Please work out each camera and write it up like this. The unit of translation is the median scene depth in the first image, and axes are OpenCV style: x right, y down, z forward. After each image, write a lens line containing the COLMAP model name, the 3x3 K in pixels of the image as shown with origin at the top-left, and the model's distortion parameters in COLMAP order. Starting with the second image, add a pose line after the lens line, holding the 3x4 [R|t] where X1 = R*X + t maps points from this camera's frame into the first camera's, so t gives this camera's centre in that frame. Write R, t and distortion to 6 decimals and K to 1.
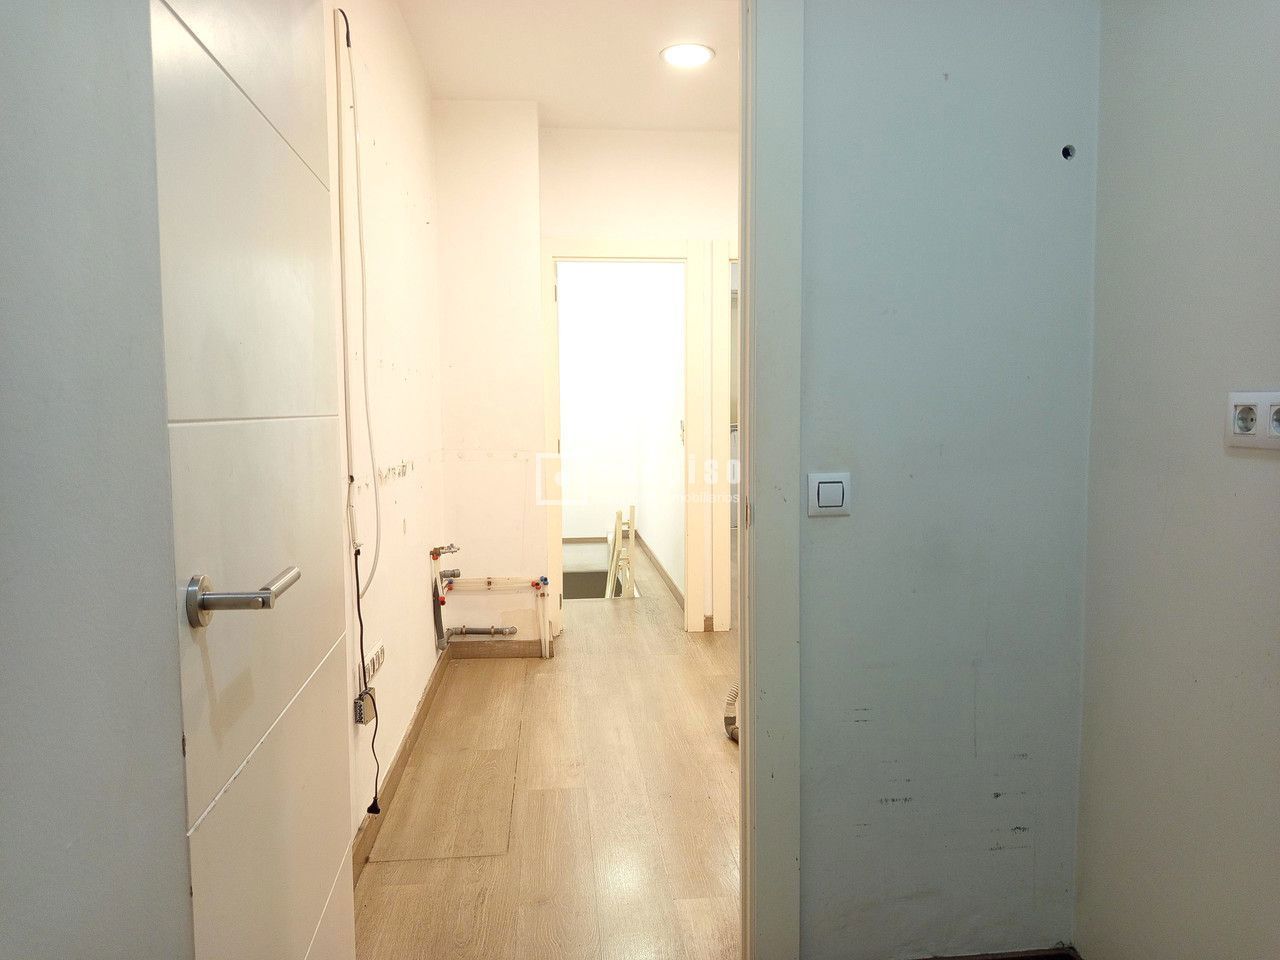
lens RADIAL K [[886.1, 0, 651.7], [0, 886.1, 477.7], [0, 0, 1]] dist [0.045546, -0.090462]
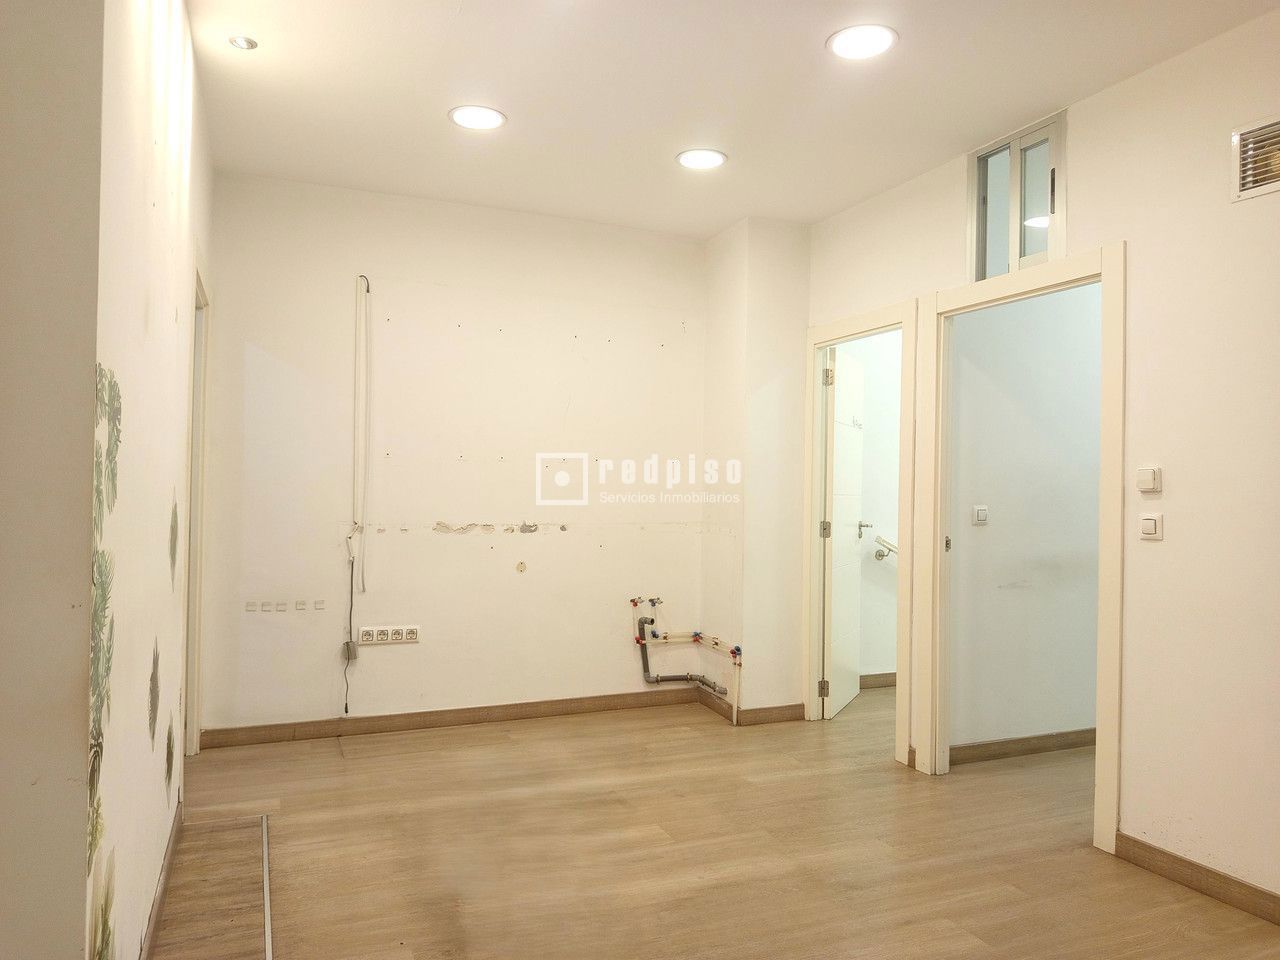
lens RADIAL K [[884.4, 0, 632.7], [0, 884.4, 481.1], [0, 0, 1]] dist [0.024799, -0.033327]
pose [[0.288773, 0.005351, -0.957383, 0.944057], [-0.092096, 0.995502, -0.022214, -0.056833], [0.952958, 0.094586, 0.287967, 0.611356]]
